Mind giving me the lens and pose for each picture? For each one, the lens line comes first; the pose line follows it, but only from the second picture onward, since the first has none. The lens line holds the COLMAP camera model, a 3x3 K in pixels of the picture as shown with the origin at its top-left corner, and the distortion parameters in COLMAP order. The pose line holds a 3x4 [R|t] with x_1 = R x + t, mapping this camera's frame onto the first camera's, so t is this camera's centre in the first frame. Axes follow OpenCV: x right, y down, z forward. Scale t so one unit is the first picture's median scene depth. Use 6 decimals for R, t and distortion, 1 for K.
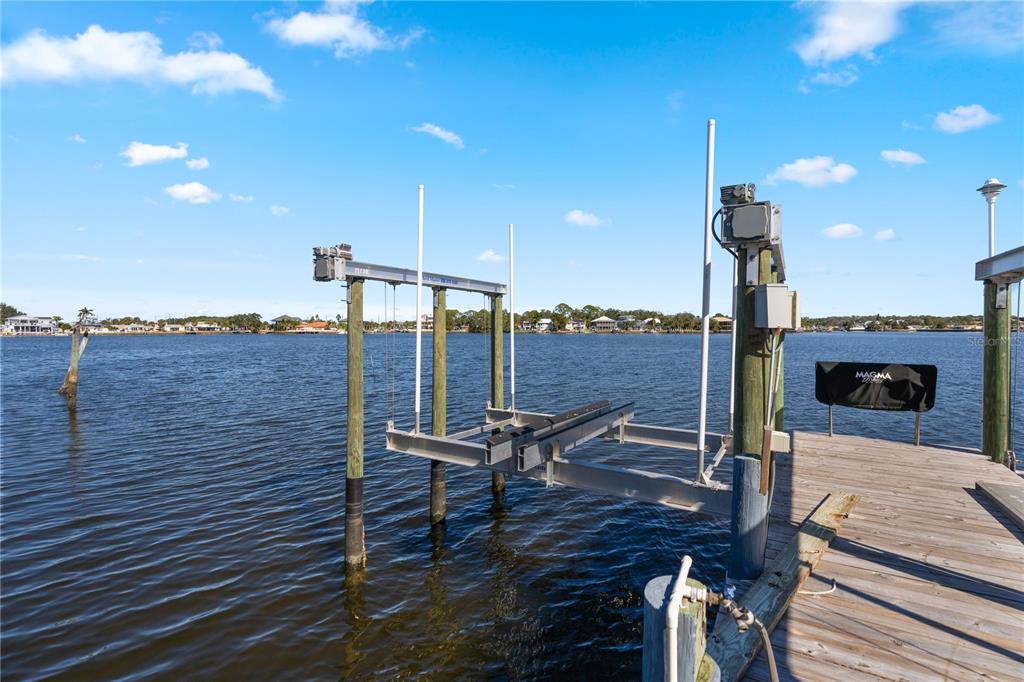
lens RADIAL K [[463.3, 0, 509.3], [0, 463.3, 333.1], [0, 0, 1]] dist [-0.007024, 0.000562]
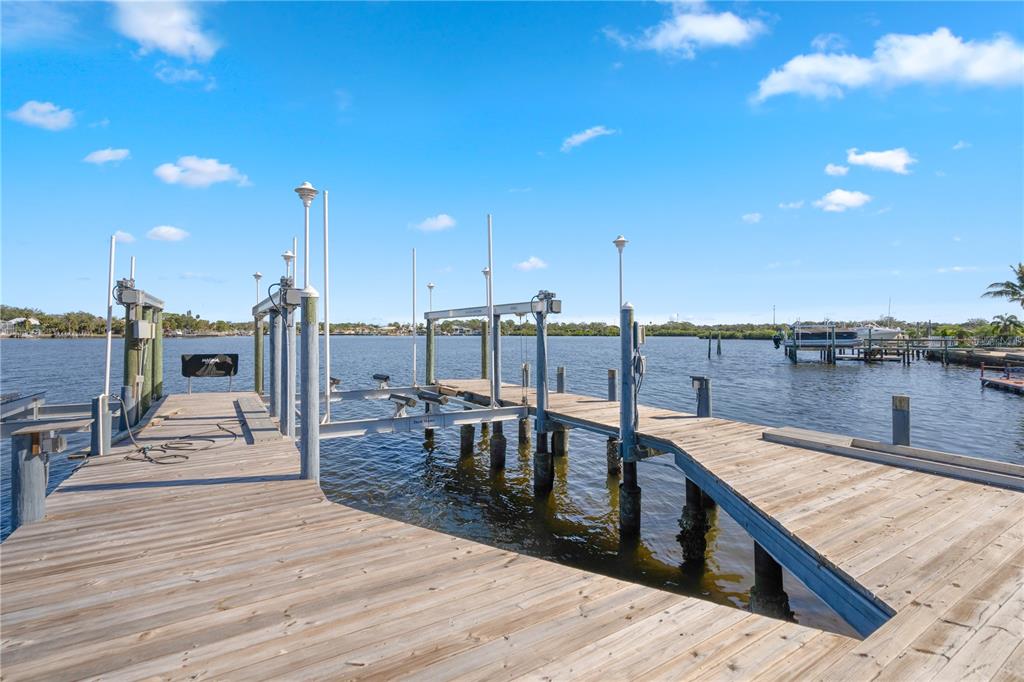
lens RADIAL K [[463.3, 0, 505.9], [0, 463.3, 331.8], [0, 0, 1]] dist [-0.007024, 0.000562]
pose [[0.444927, 0.005368, 0.895551, -0.454448], [0.004535, 0.999956, -0.008247, -0.009456], [-0.895555, 0.007731, 0.444883, -1.082760]]
